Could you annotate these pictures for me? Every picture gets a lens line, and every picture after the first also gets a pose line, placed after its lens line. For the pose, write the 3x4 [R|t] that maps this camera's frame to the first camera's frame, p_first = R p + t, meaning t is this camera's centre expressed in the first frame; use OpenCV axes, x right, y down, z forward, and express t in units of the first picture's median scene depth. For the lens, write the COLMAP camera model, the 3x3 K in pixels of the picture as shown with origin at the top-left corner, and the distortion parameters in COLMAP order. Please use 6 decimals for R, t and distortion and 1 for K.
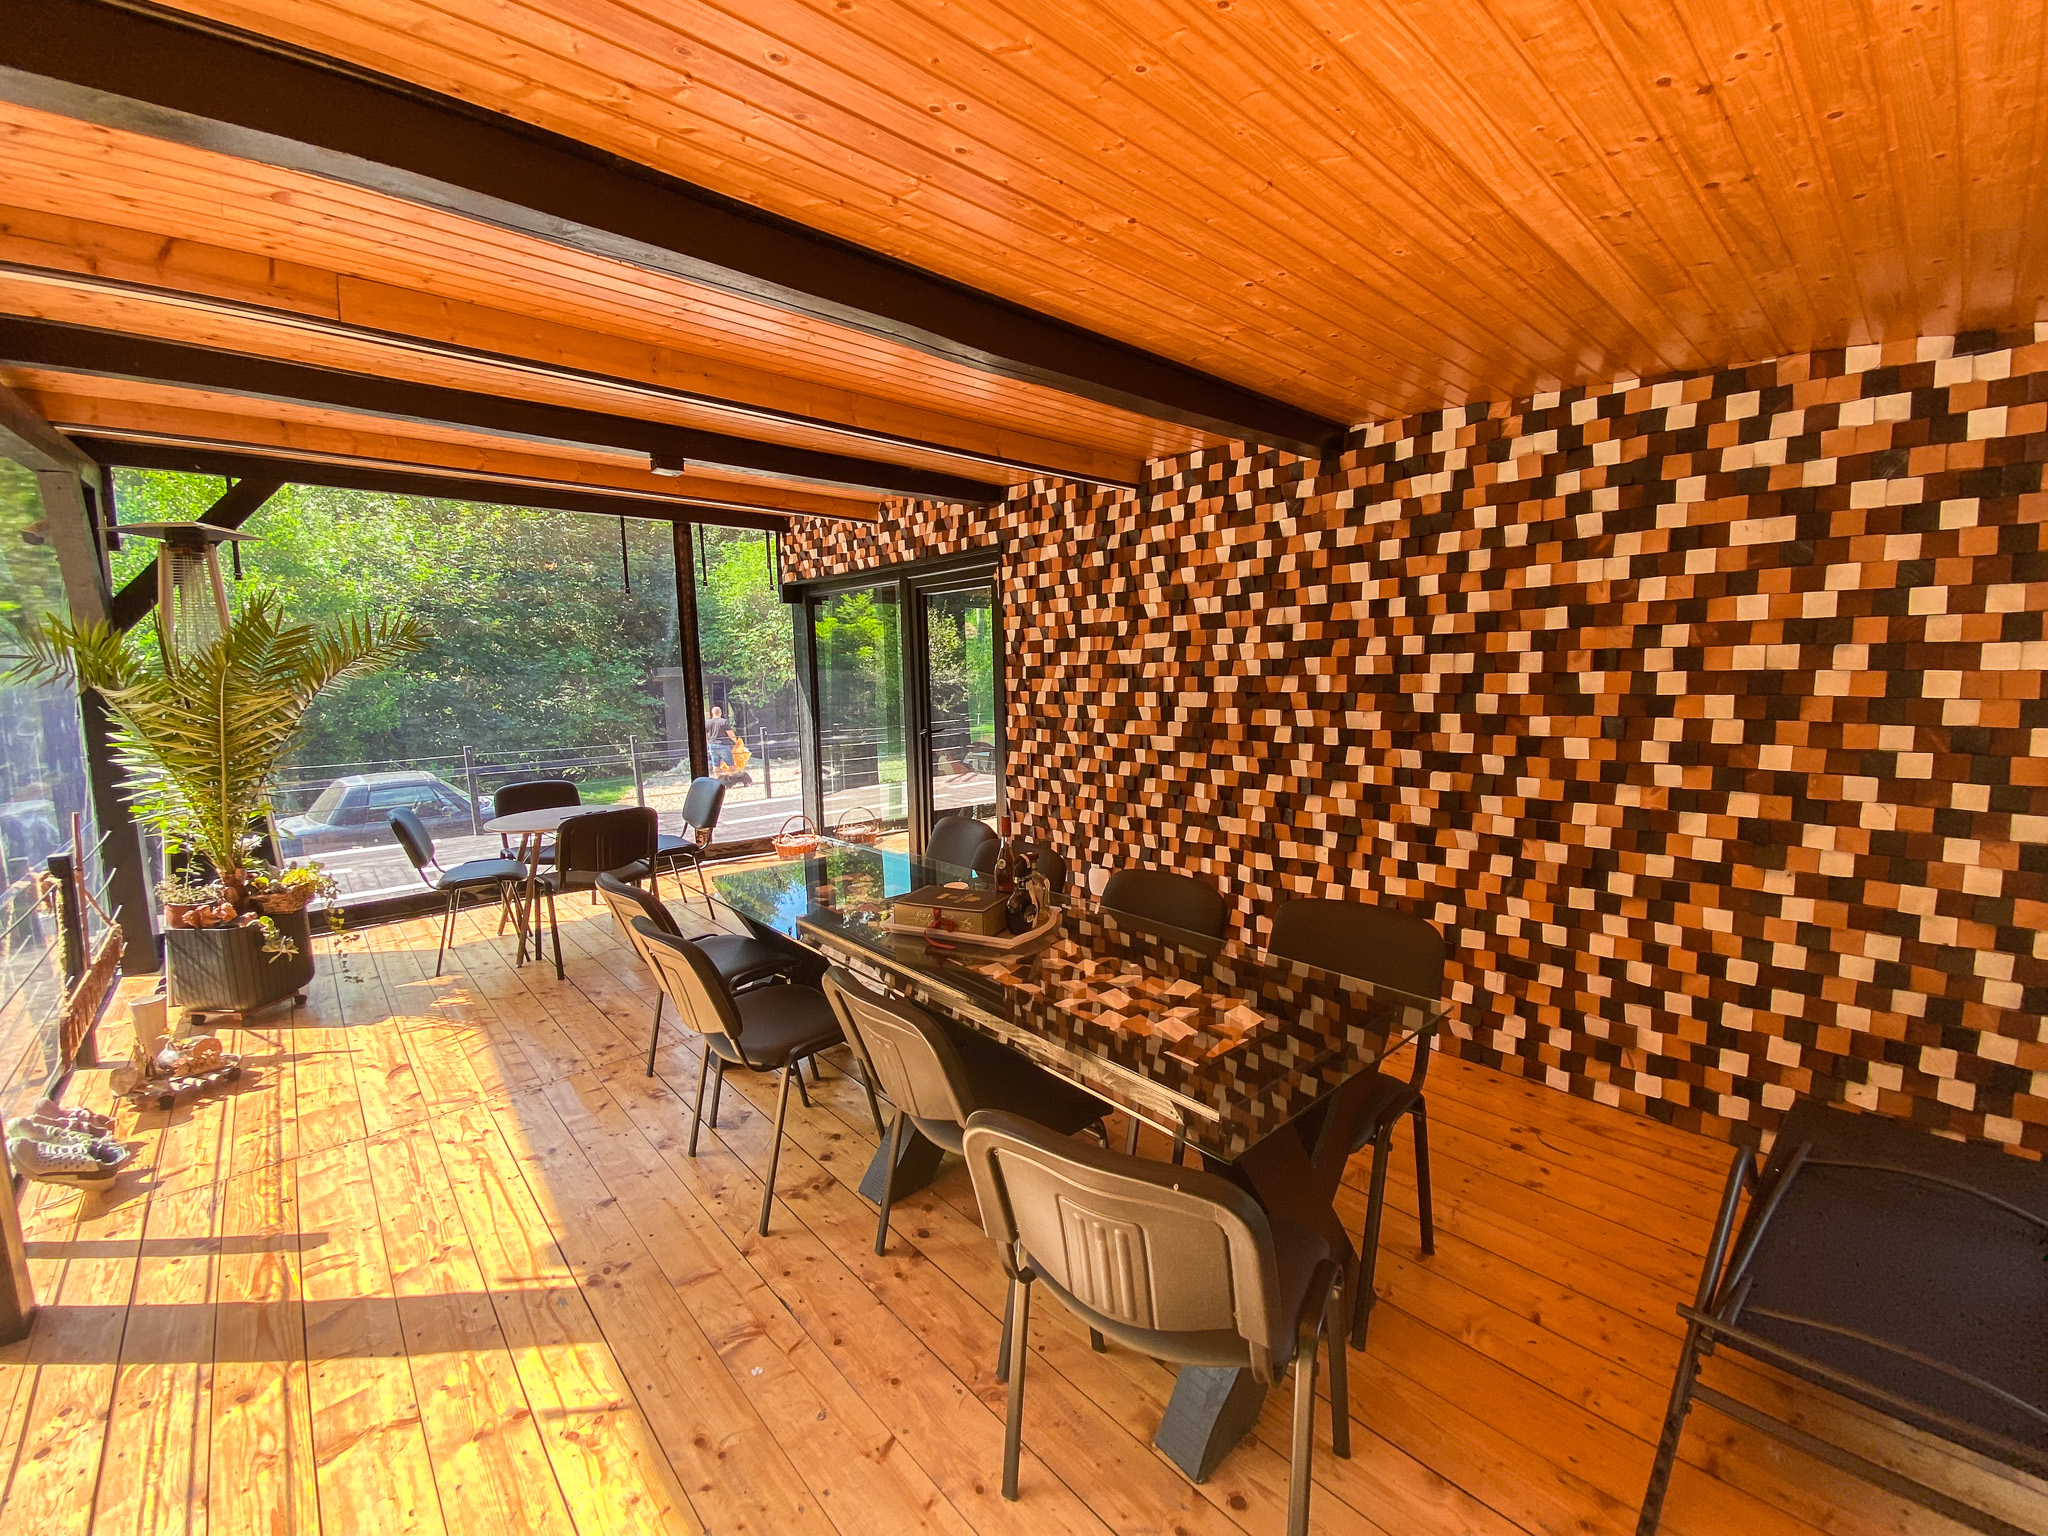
lens RADIAL K [[833.4, 0, 1028.9], [0, 833.4, 771.4], [0, 0, 1]] dist [0.001483, 0.000005]
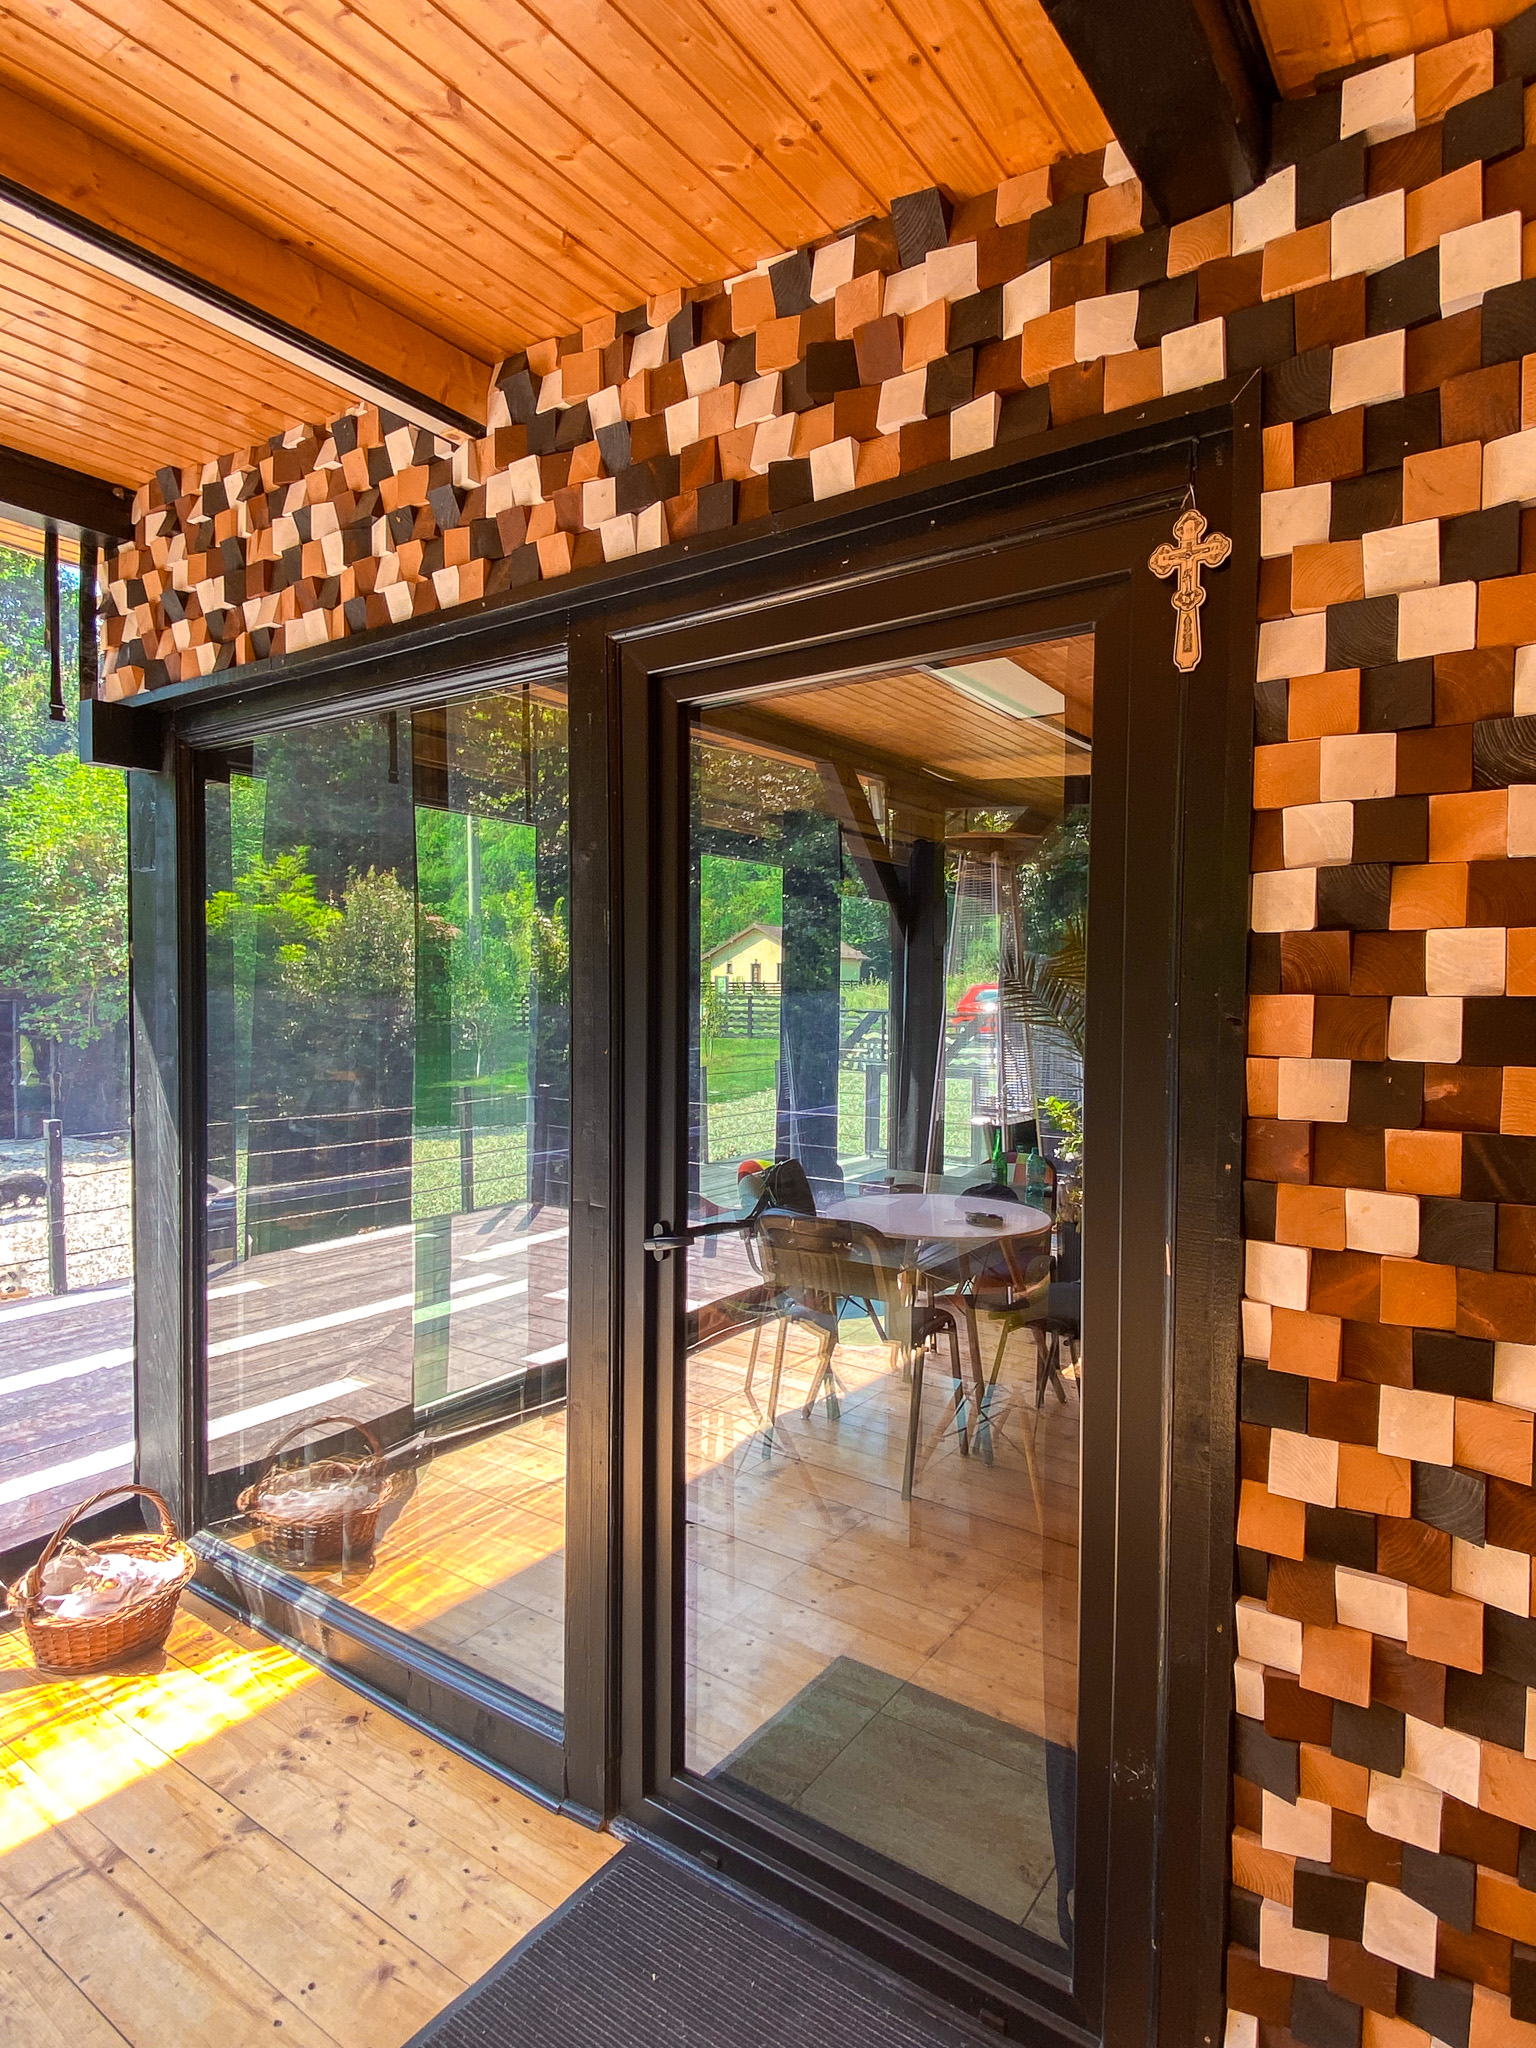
lens RADIAL K [[1130.4, 0, 766.4], [0, 1130.4, 1021.1], [0, 0, 1]] dist [-0.002785, -0.003326]
pose [[0.975563, 0.019398, 0.218860, -0.167717], [0.001738, 0.995383, -0.095971, -0.079395], [-0.219711, 0.094006, 0.971025, 0.646607]]
